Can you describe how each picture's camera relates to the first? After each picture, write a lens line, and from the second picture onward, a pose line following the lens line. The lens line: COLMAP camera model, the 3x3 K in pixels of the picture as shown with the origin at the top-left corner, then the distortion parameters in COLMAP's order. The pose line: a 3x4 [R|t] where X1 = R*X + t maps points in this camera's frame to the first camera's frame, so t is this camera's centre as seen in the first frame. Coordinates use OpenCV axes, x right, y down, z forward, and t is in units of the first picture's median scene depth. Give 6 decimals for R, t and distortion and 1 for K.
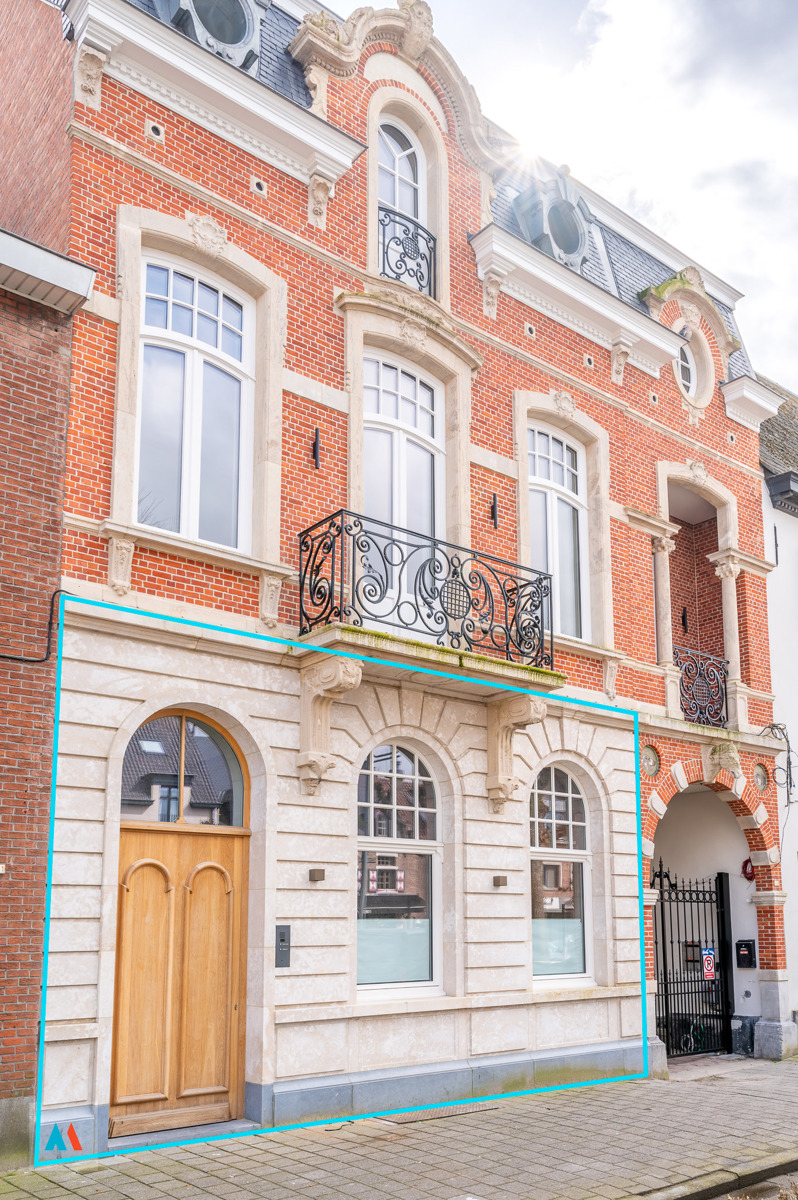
lens RADIAL K [[861.7, 0, 398.8], [0, 861.7, 602.2], [0, 0, 1]] dist [-0.000186, -0.003033]
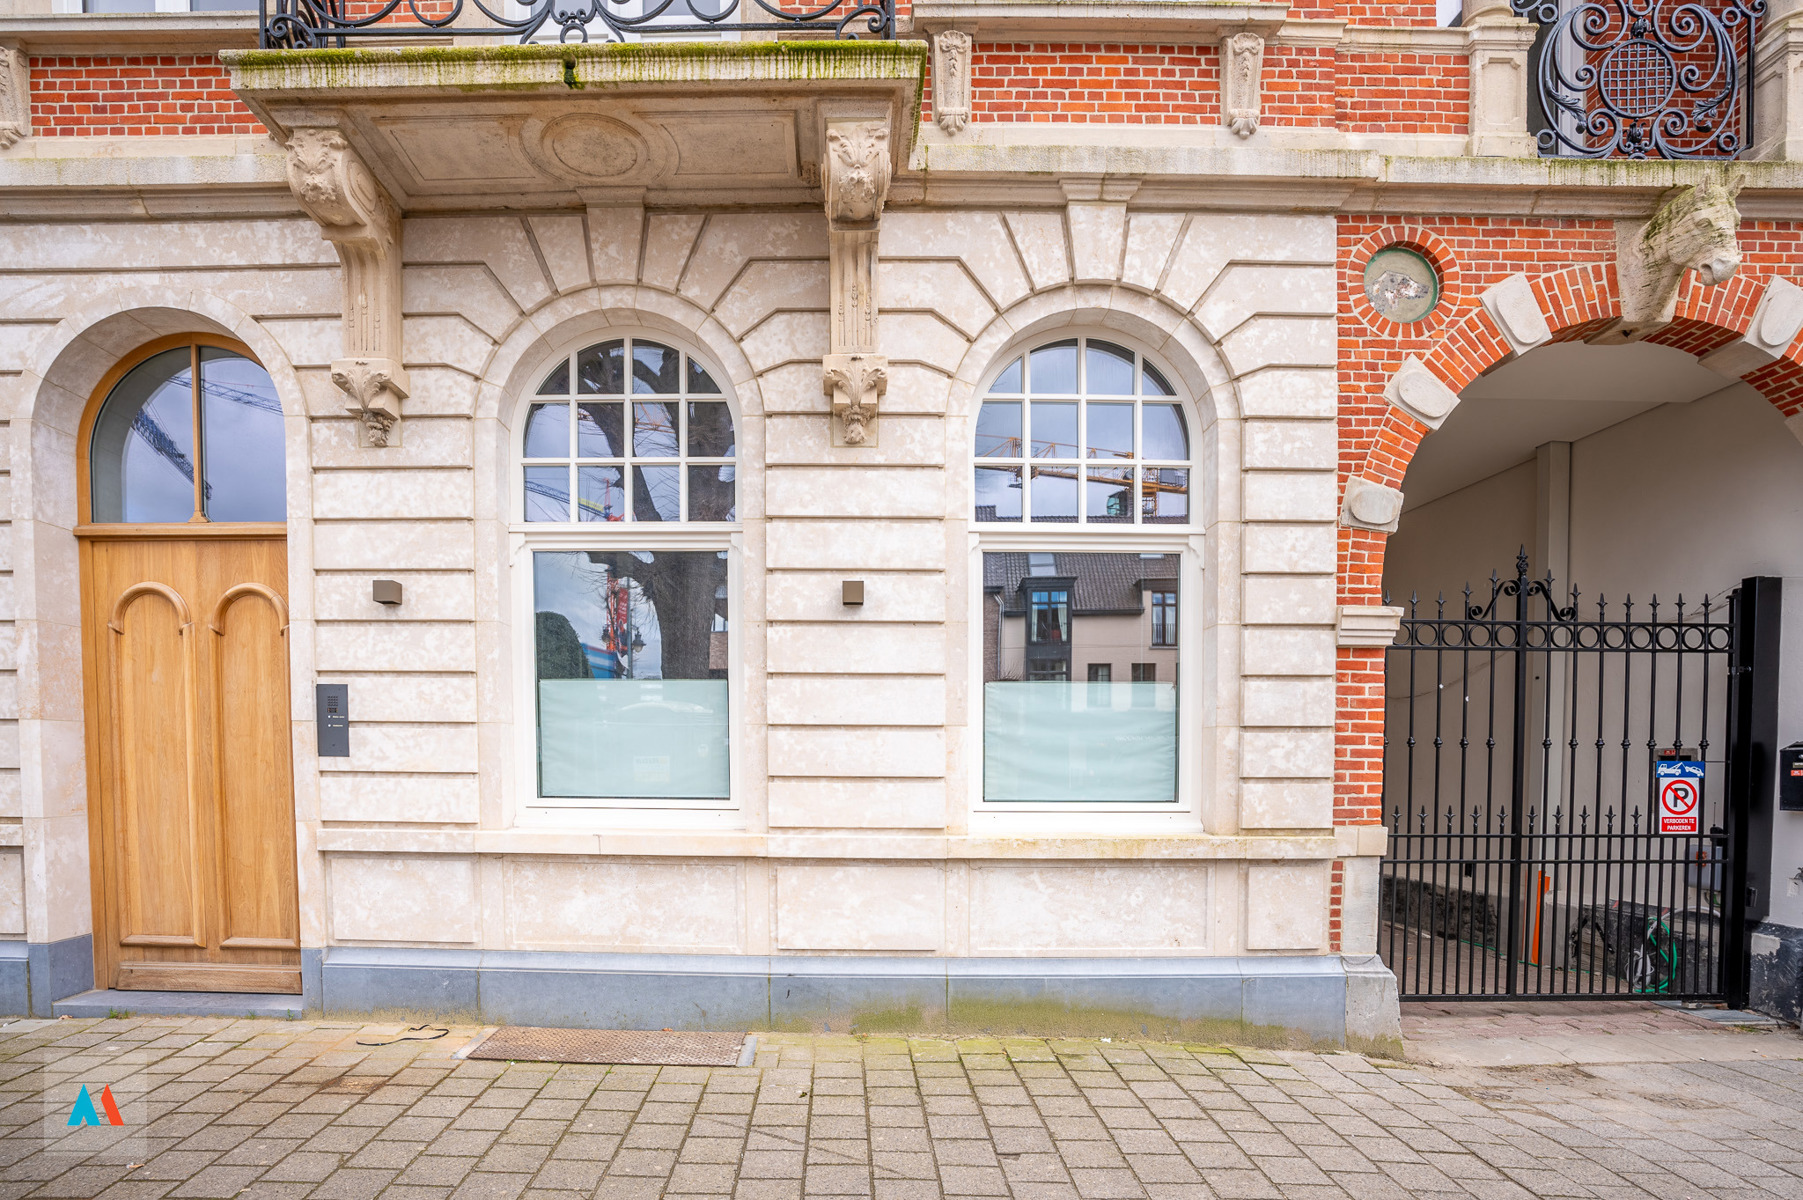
lens RADIAL K [[937.7, 0, 938.5], [0, 937.7, 652.6], [0, 0, 1]] dist [-0.055746, 0.016269]
pose [[0.808375, -0.050976, -0.586457, 0.439622], [0.195490, 0.962952, 0.185762, 0.278846], [0.555260, -0.264812, 0.788391, 0.658235]]
